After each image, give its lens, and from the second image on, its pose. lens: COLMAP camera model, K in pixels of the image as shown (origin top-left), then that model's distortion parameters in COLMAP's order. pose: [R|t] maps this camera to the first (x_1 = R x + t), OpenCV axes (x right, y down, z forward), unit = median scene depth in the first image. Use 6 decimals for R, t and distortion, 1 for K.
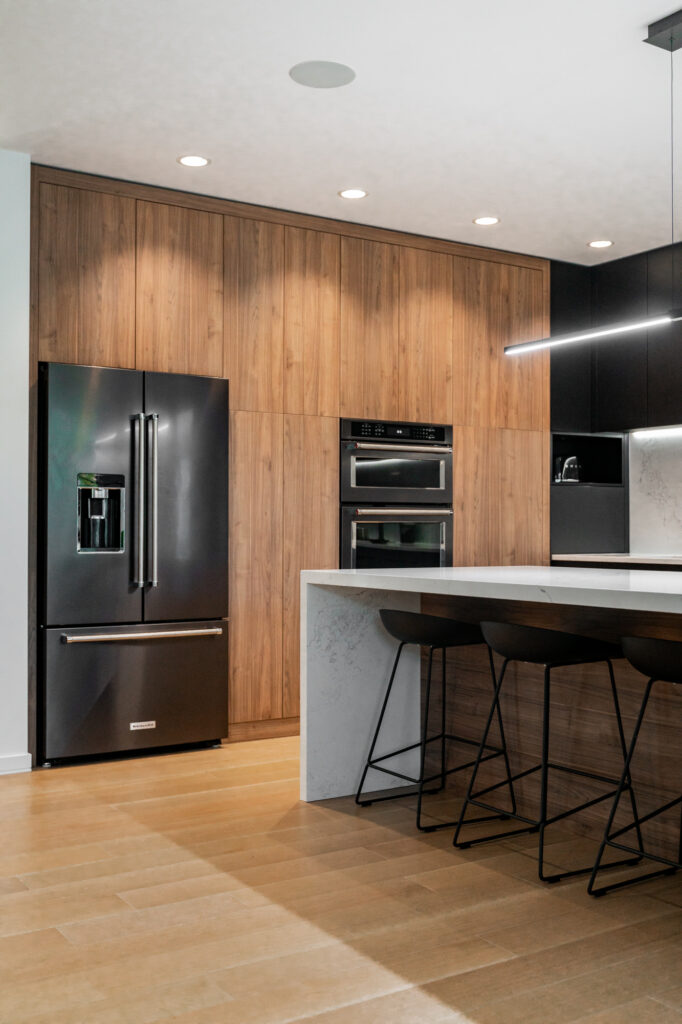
lens RADIAL K [[1073.1, 0, 341.0], [0, 1073.1, 512.0], [0, 0, 1]] dist [-0.001200, -0.001081]
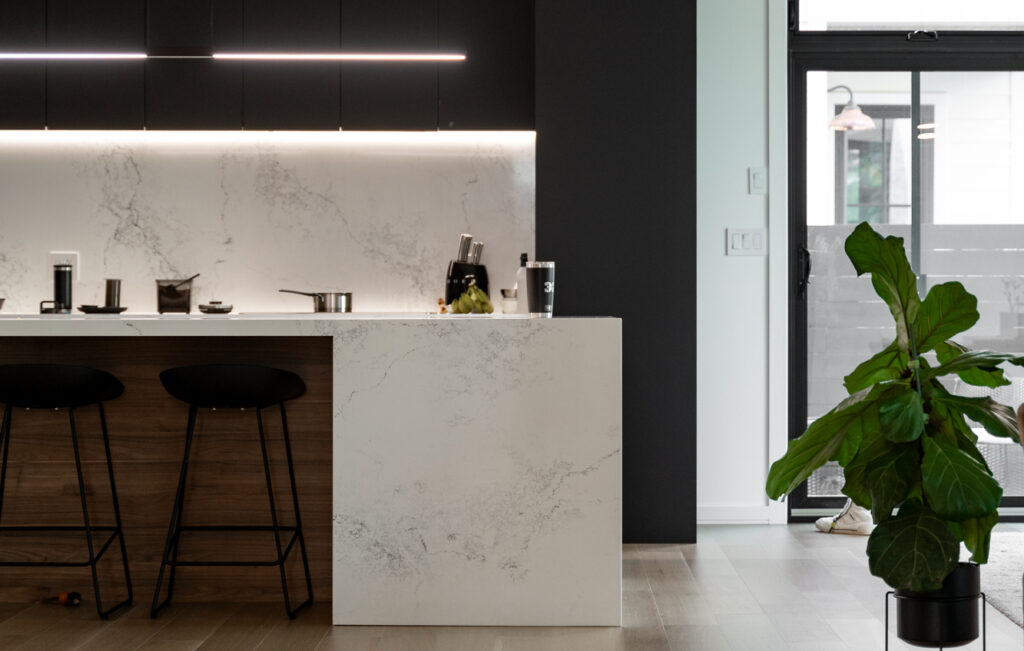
lens RADIAL K [[2301.0, 0, 512.0], [0, 2301.0, 325.5], [0, 0, 1]] dist [0.117510, 0.283922]
pose [[0.552994, -0.012437, 0.833092, -0.770253], [-0.010583, 0.999703, 0.021950, 0.011655], [-0.833118, -0.020955, 0.552699, -0.277968]]
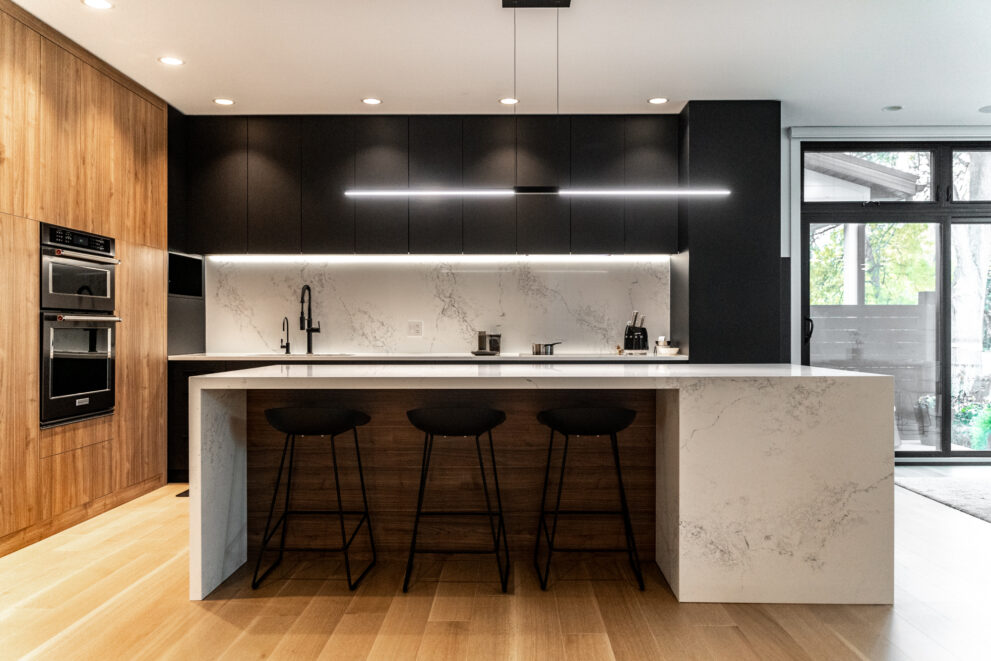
lens RADIAL K [[800.5, 0, 495.5], [0, 800.5, 330.5], [0, 0, 1]] dist [0.006929, -0.001909]
pose [[0.559341, -0.002262, 0.828935, -0.371952], [-0.010823, 0.999891, 0.010032, -0.000599], [-0.828867, -0.014583, 0.559255, 0.243376]]
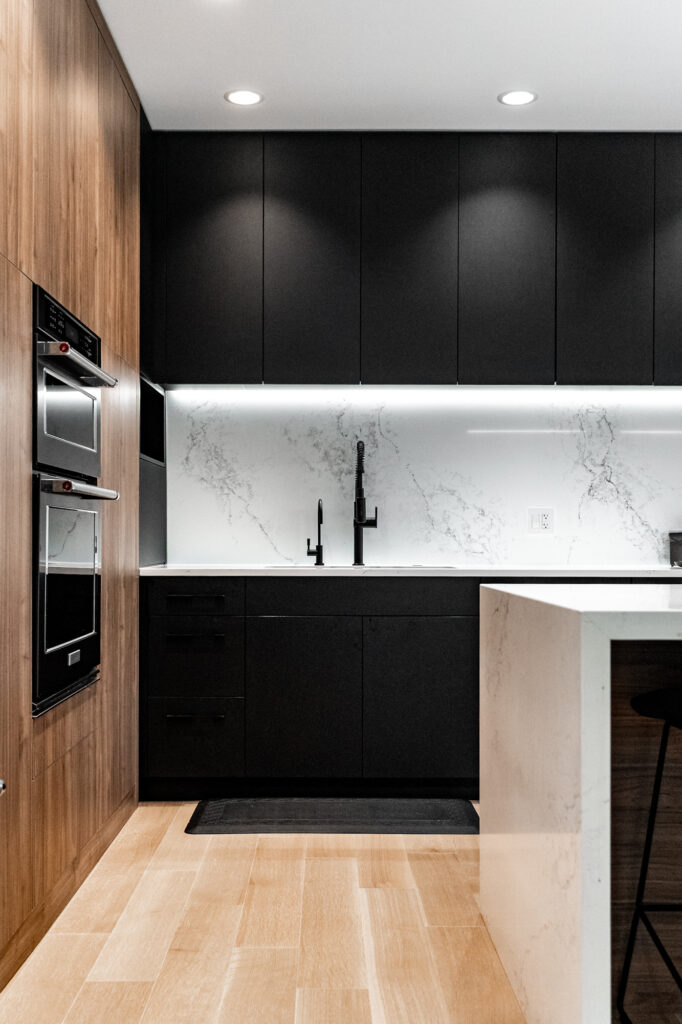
lens RADIAL K [[1124.7, 0, 337.8], [0, 1124.7, 541.5], [0, 0, 1]] dist [0.000639, 0.008556]
pose [[0.533890, -0.002801, 0.845550, -0.341606], [-0.012640, 0.999856, 0.011293, 0.017201], [-0.845460, -0.016717, 0.533778, 0.619375]]
